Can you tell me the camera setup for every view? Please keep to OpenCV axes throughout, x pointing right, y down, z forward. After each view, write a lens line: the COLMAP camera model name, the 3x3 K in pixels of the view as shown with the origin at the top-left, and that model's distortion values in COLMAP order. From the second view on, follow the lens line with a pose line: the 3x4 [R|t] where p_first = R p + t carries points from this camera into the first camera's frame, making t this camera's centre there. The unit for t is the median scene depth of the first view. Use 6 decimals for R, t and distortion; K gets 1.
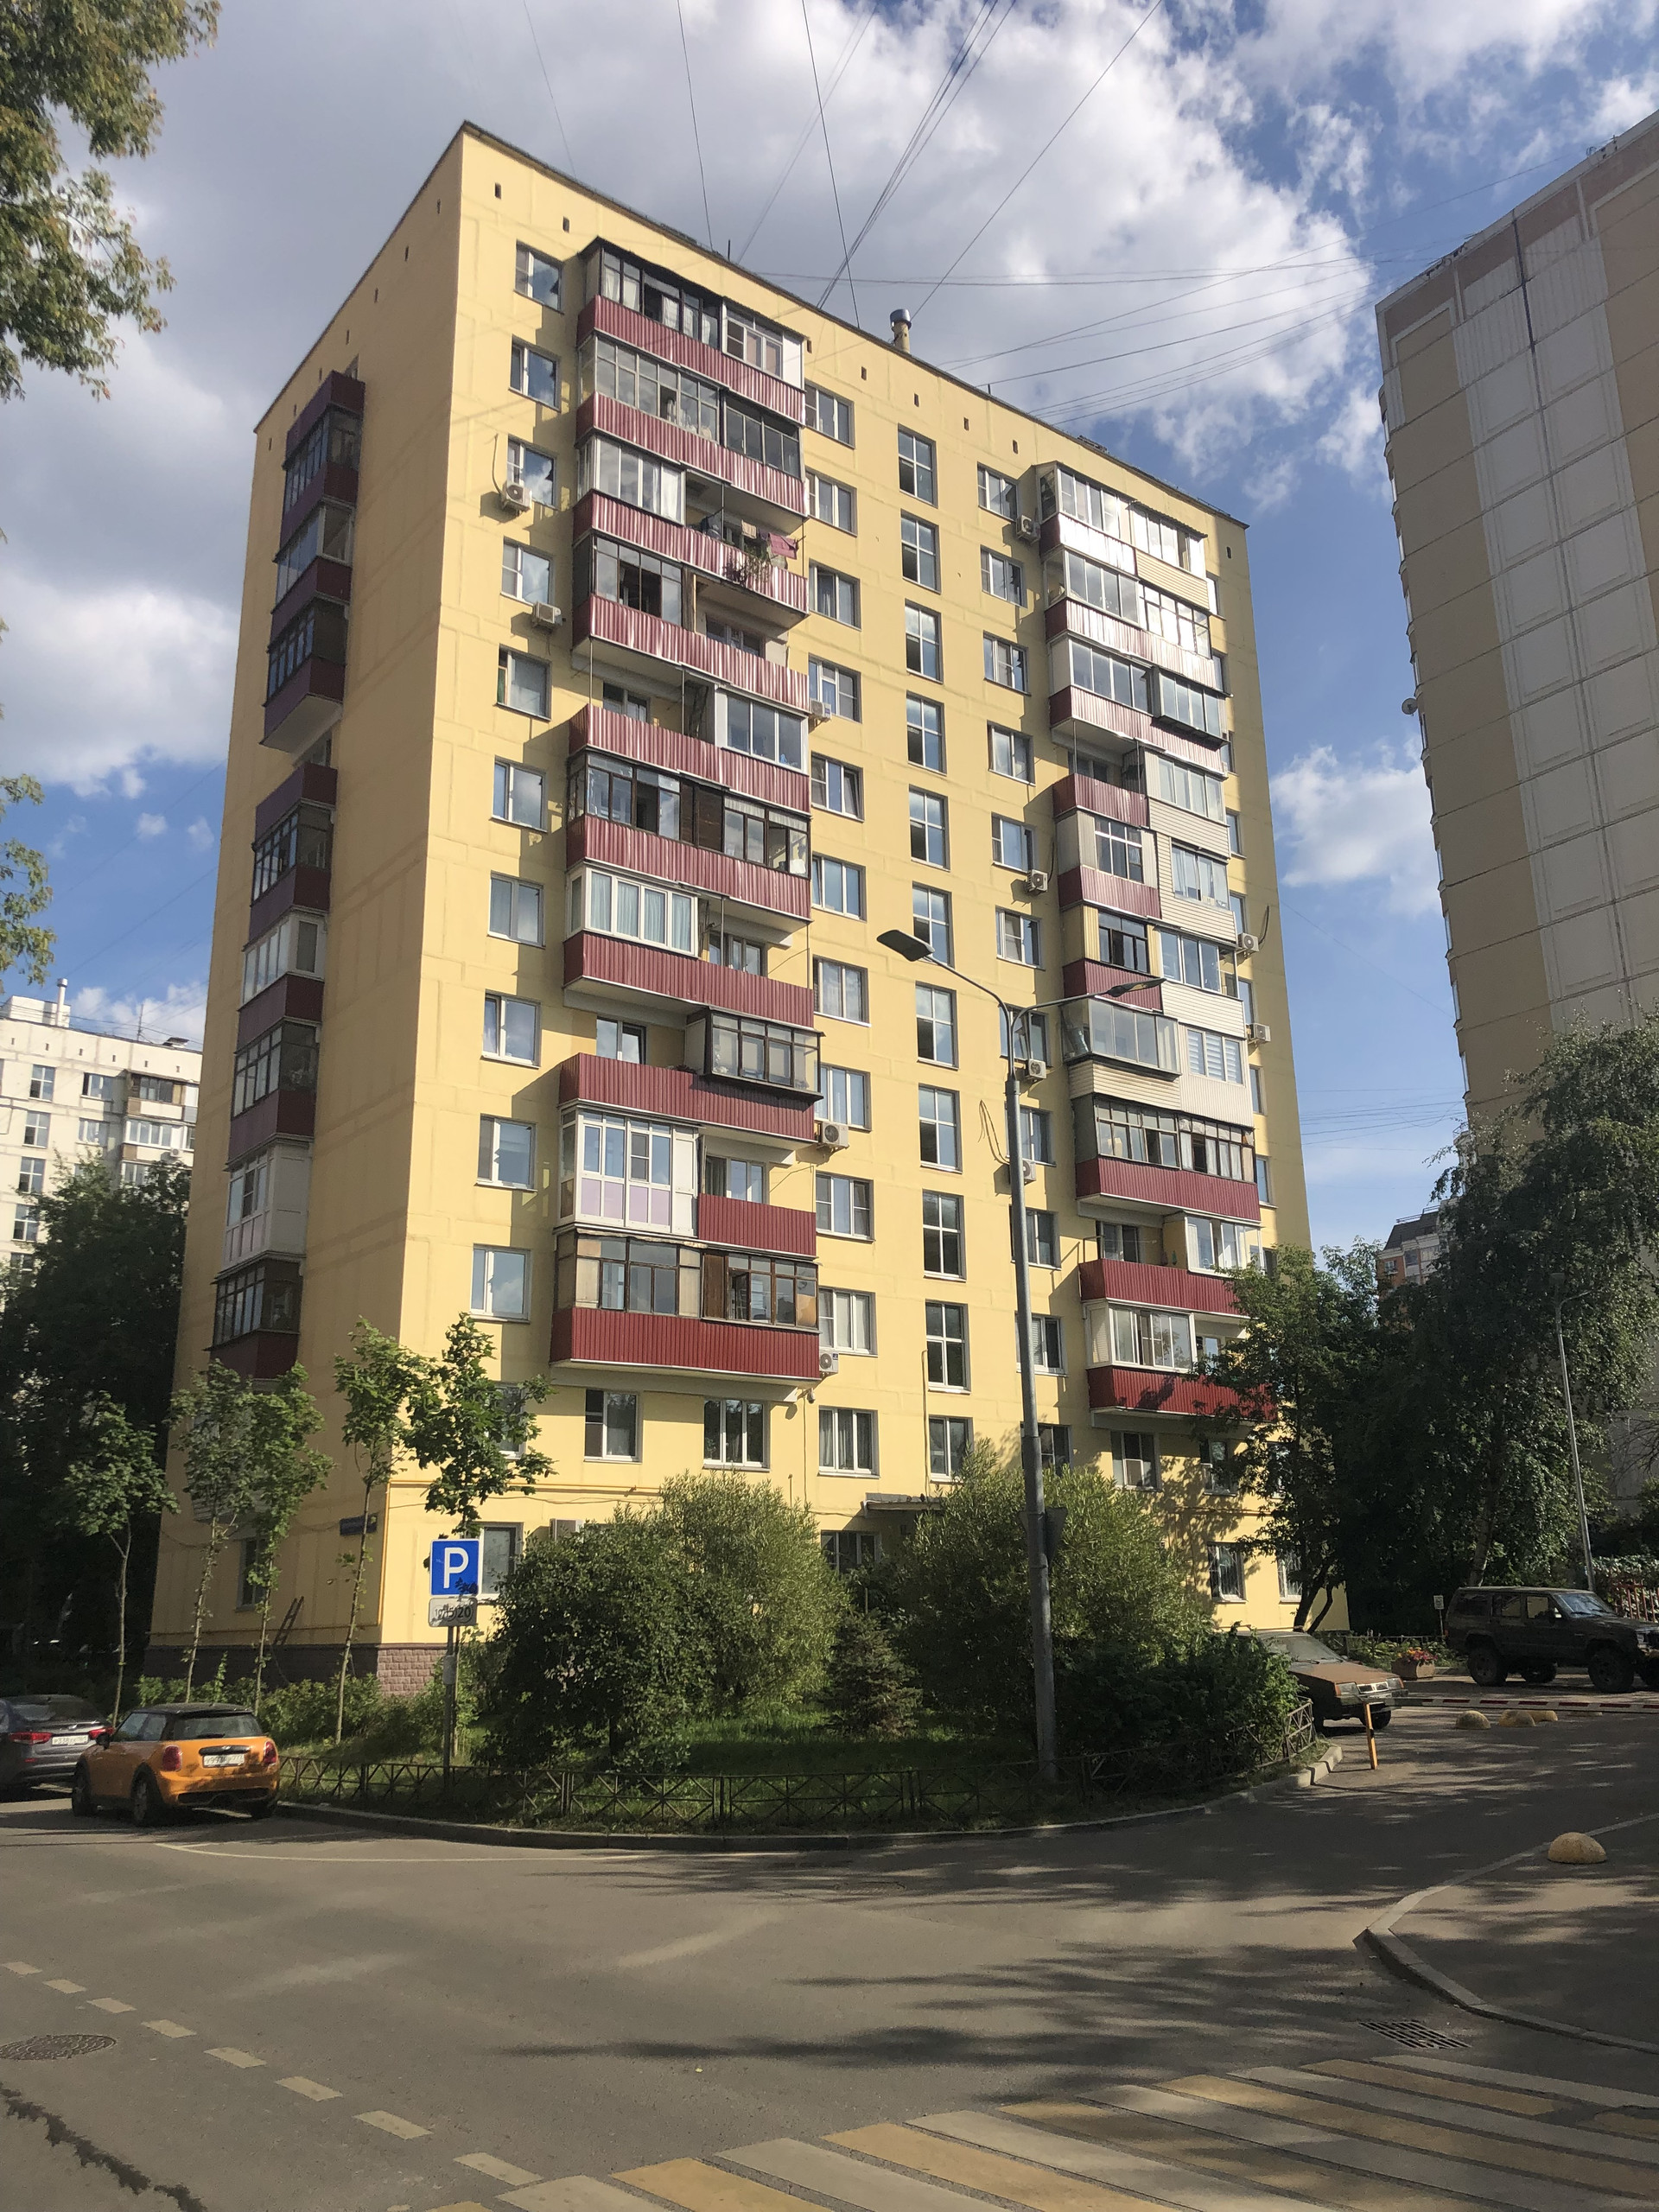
lens RADIAL K [[1813.0, 0, 827.2], [0, 1813.0, 1104.5], [0, 0, 1]] dist [0.027399, -0.003967]
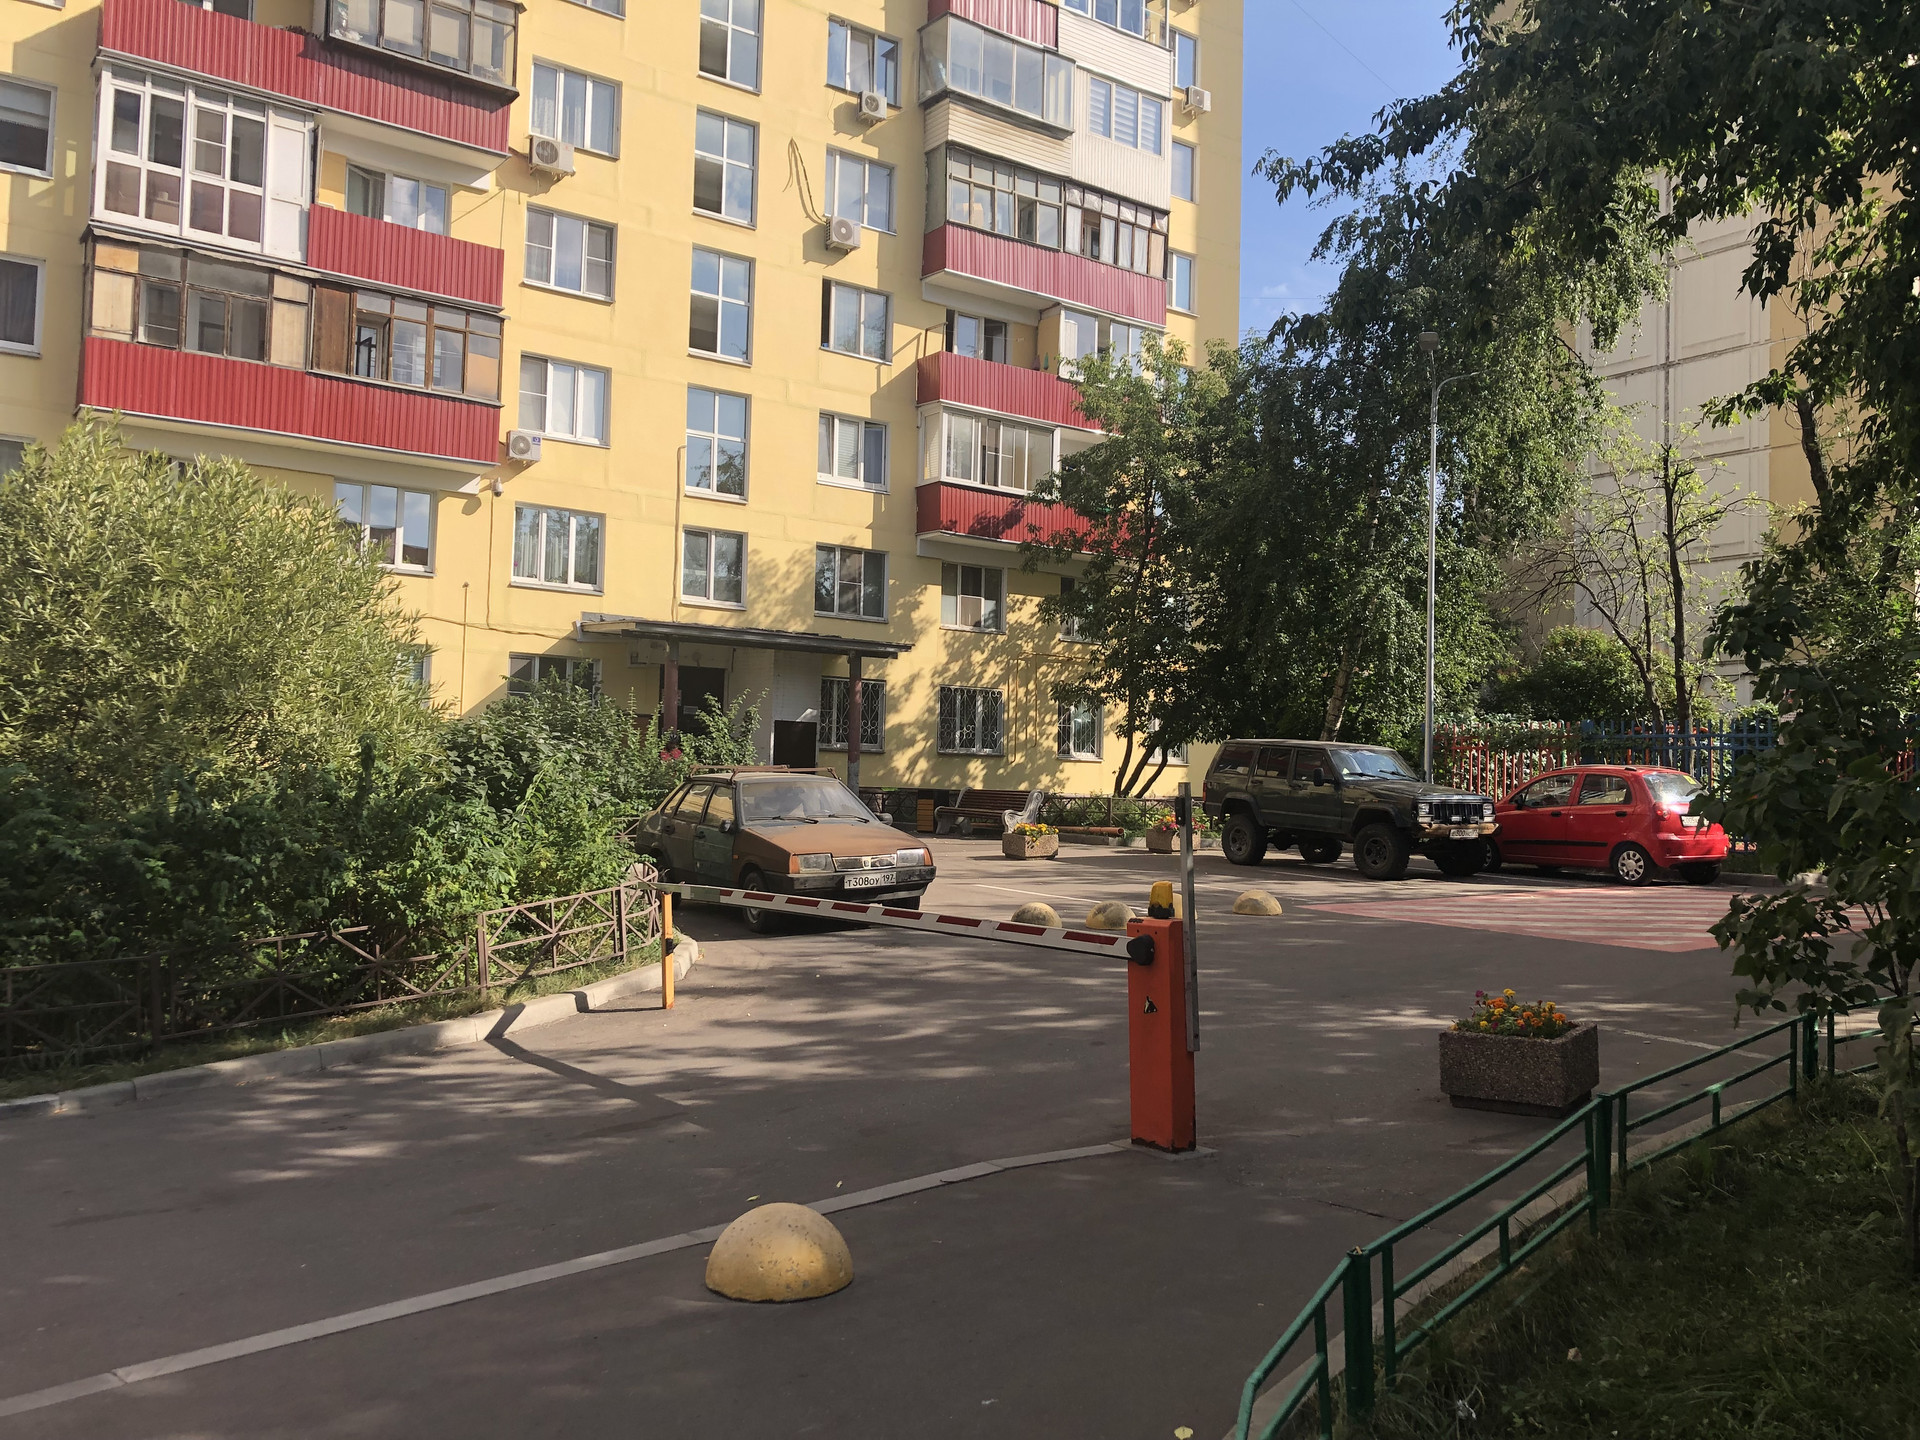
lens RADIAL K [[1563.0, 0, 959.9], [0, 1563.0, 788.8], [0, 0, 1]] dist [0.001221, 0.007484]
pose [[0.998967, 0.037036, -0.026325, 0.194433], [-0.028303, 0.960417, 0.277126, 0.082114], [0.035547, -0.276094, 0.960473, 0.278424]]
